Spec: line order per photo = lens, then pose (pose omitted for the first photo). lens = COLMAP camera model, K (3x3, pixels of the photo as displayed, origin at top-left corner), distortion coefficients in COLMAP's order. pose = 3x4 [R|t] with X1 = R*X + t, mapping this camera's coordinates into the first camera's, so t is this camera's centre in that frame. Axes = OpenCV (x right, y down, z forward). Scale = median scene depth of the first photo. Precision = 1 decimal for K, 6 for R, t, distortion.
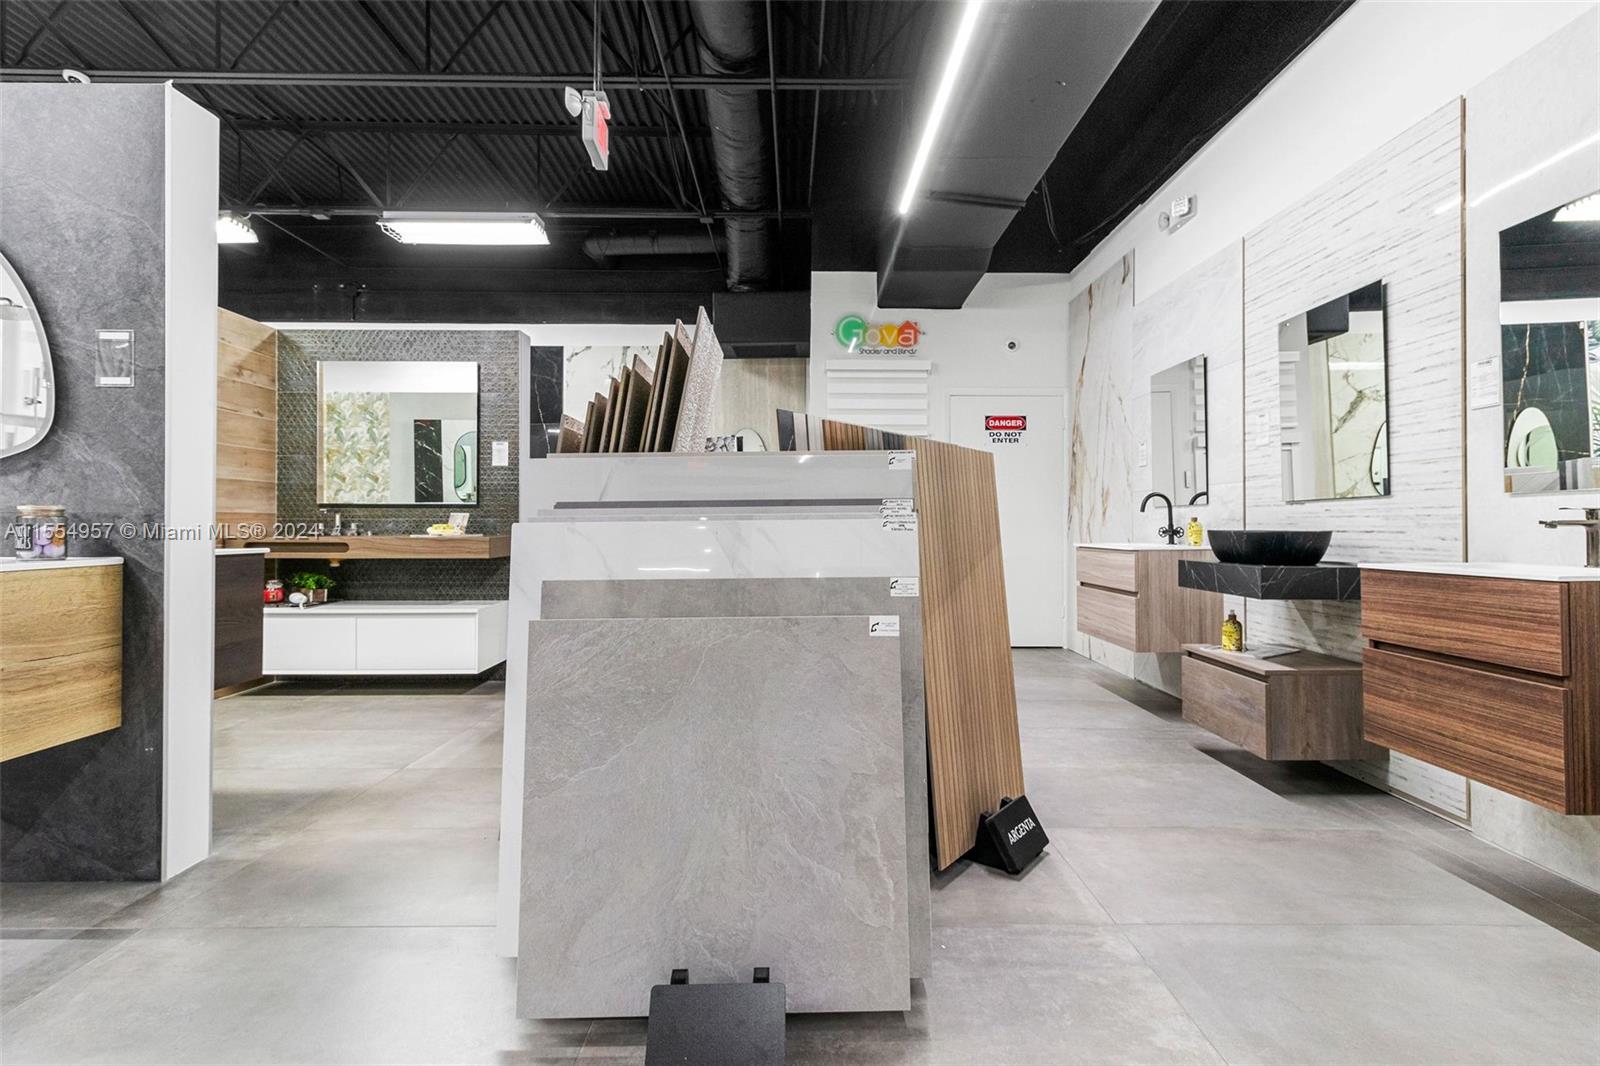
lens RADIAL K [[746.3, 0, 797.2], [0, 746.3, 516.2], [0, 0, 1]] dist [0.007010, -0.000378]
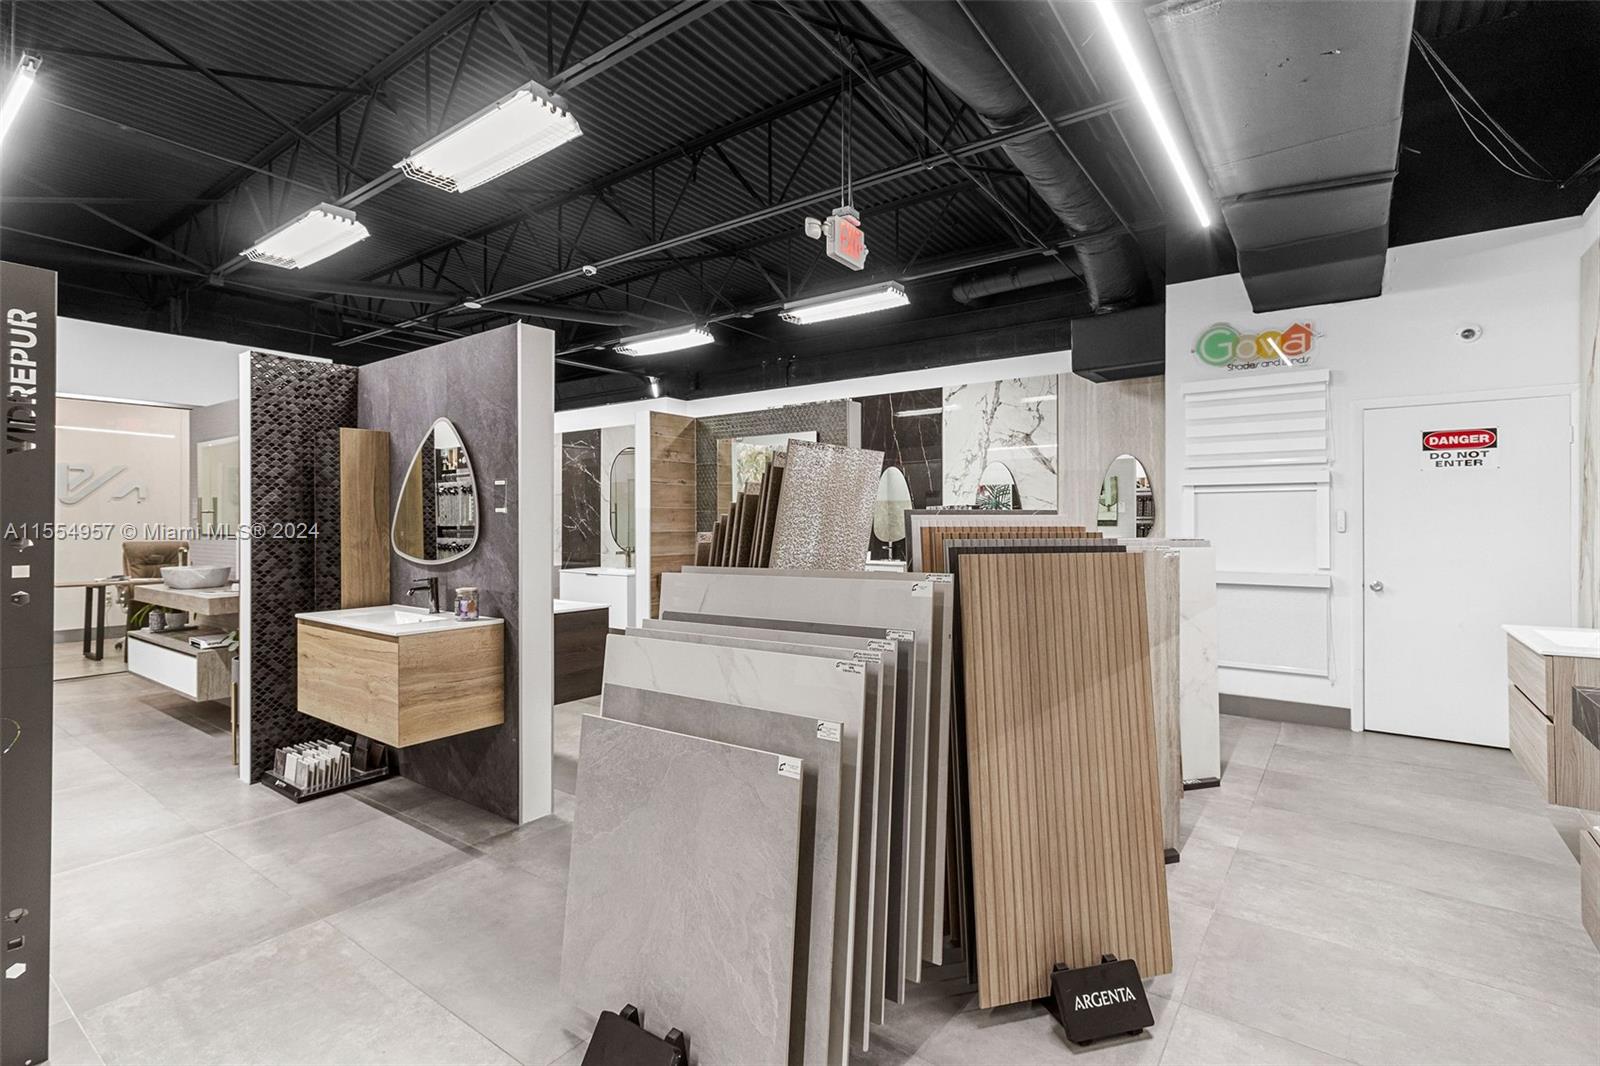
lens RADIAL K [[734.5, 0, 805.3], [0, 734.5, 517.9], [0, 0, 1]] dist [0.003282, 0.000054]
pose [[0.809941, -0.004037, -0.586497, 0.393783], [0.006258, 0.999979, 0.001758, -0.113863], [0.586477, -0.005094, 0.809950, 0.067671]]
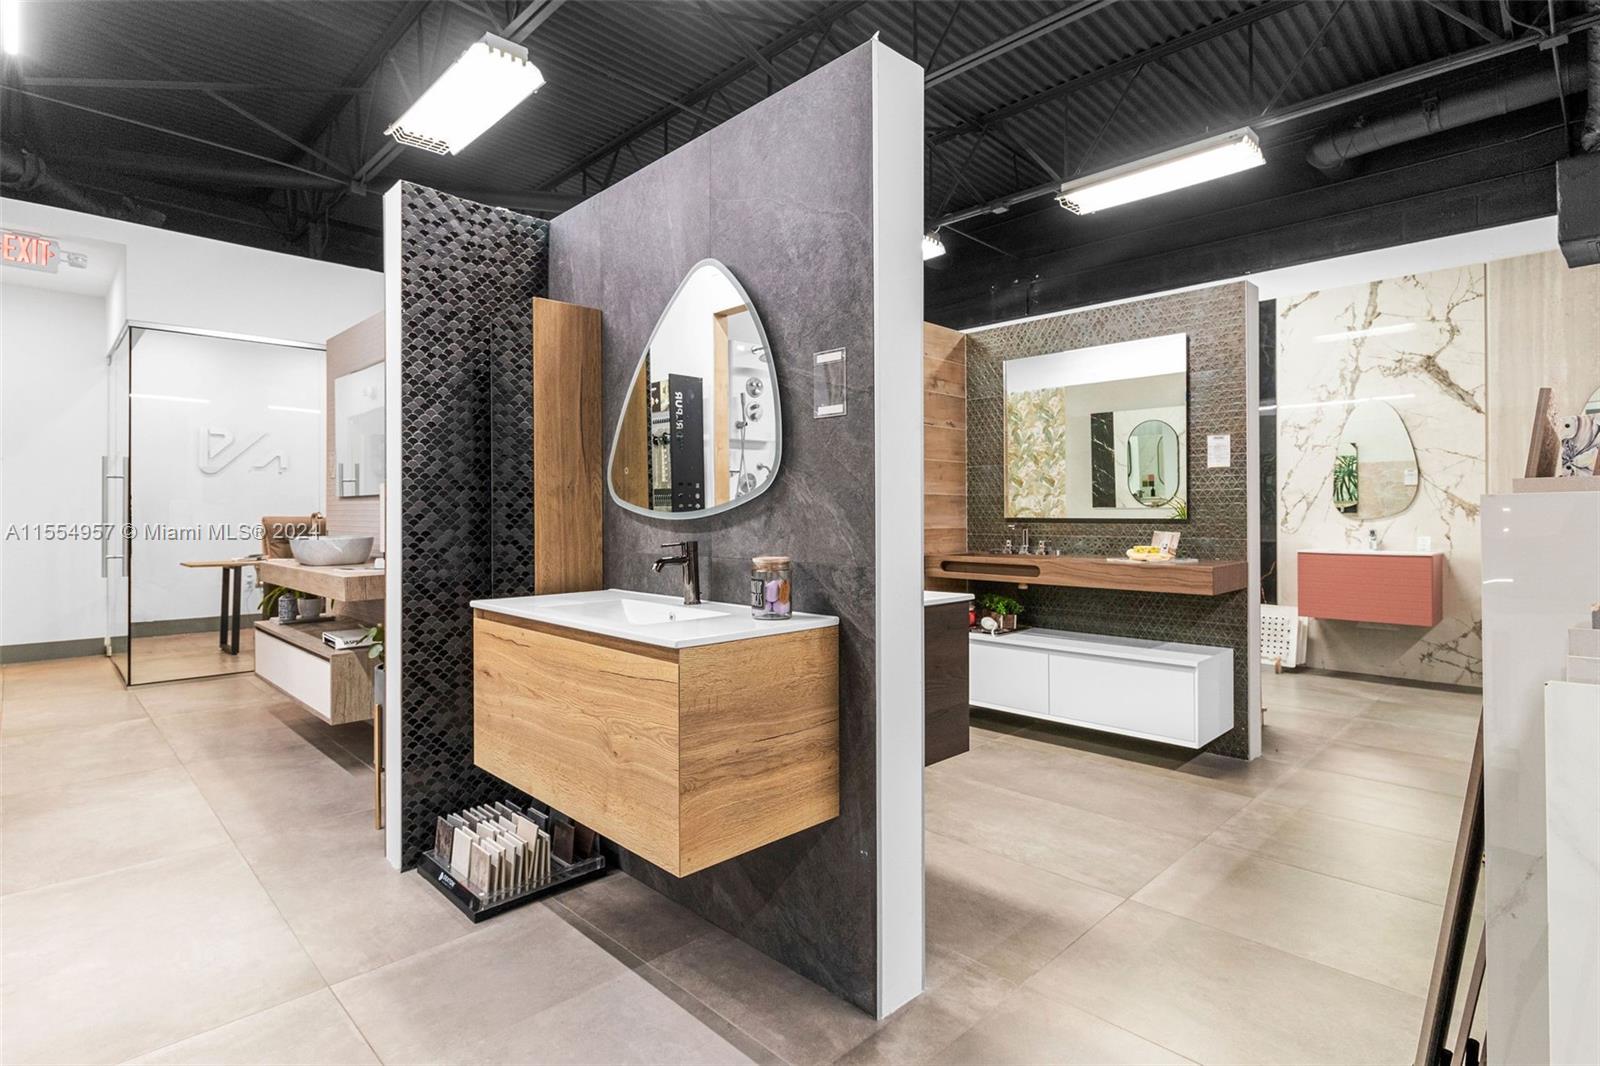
lens RADIAL K [[796.1, 0, 801.0], [0, 796.1, 506.4], [0, 0, 1]] dist [-0.001484, -0.001109]
pose [[0.698737, -0.009238, -0.715319, -0.198828], [0.008981, 0.999951, -0.004141, -0.046767], [0.715322, -0.003531, 0.698786, 0.239466]]
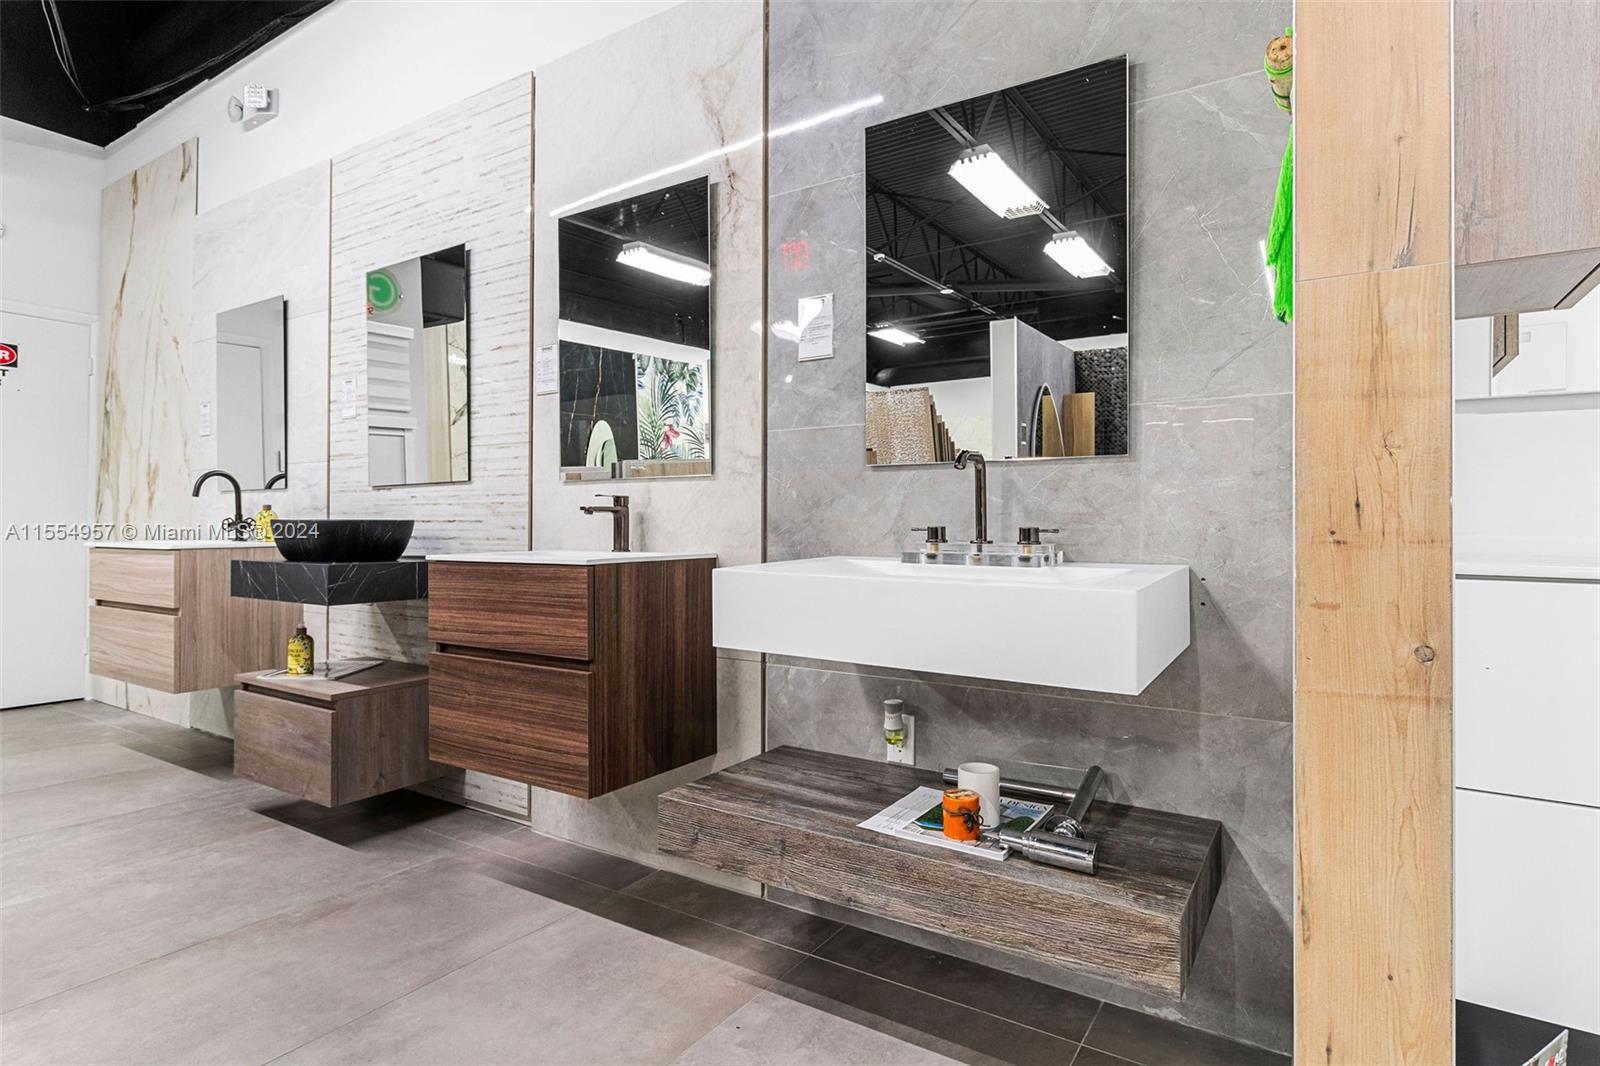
lens RADIAL K [[874.6, 0, 765.4], [0, 874.6, 519.4], [0, 0, 1]] dist [0.021634, 0.000286]
pose [[0.578338, 0.005592, 0.815778, 0.124033], [-0.011116, 0.999938, 0.001026, 0.013595], [-0.815721, -0.009661, 0.578364, 0.084065]]
